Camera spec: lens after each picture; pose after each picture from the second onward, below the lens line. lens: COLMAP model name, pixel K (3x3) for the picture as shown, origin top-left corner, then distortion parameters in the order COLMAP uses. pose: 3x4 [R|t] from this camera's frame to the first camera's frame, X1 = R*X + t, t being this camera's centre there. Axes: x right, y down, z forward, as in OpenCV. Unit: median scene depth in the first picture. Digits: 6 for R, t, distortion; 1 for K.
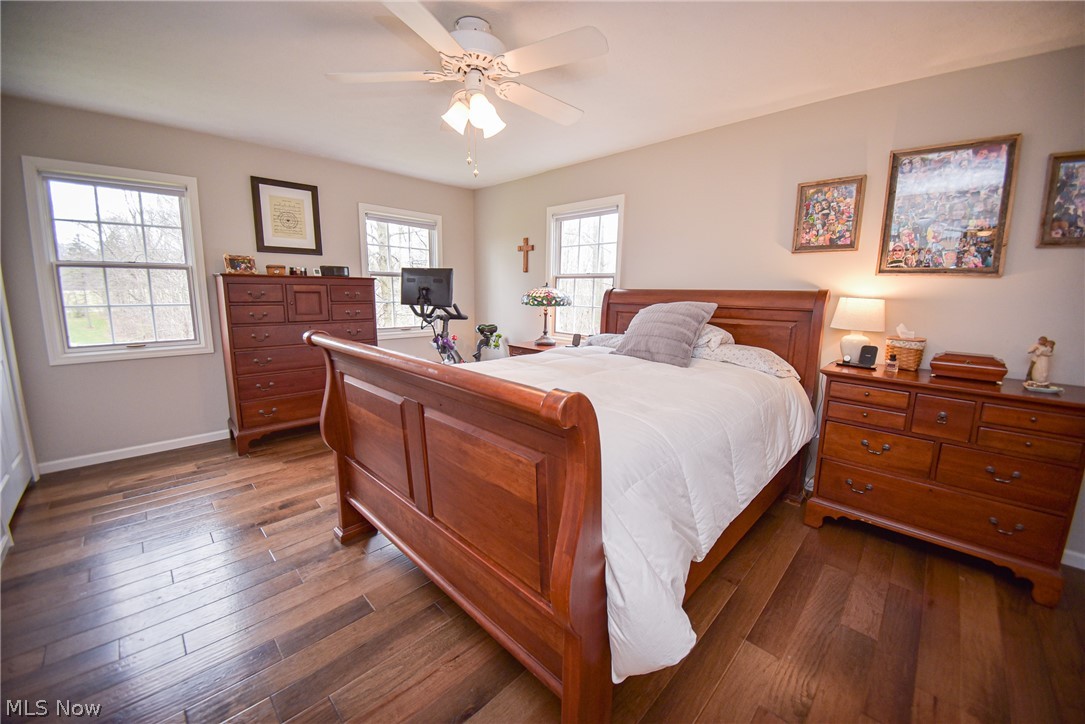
lens RADIAL K [[414.6, 0, 546.2], [0, 414.6, 355.8], [0, 0, 1]] dist [-0.024195, -0.003289]
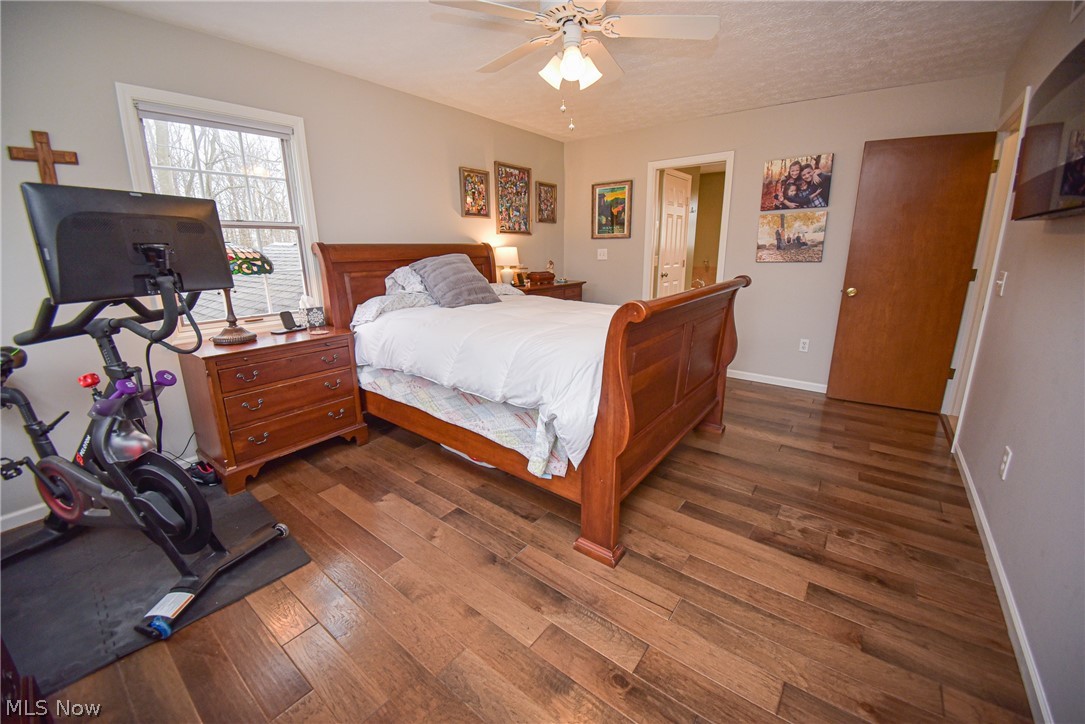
lens RADIAL K [[414.6, 0, 545.9], [0, 414.6, 360.2], [0, 0, 1]] dist [-0.024195, -0.003289]
pose [[-0.112653, -0.273405, 0.955280, -1.006352], [0.161463, 0.943584, 0.289098, -0.159607], [-0.980428, 0.186811, -0.062153, 0.970083]]
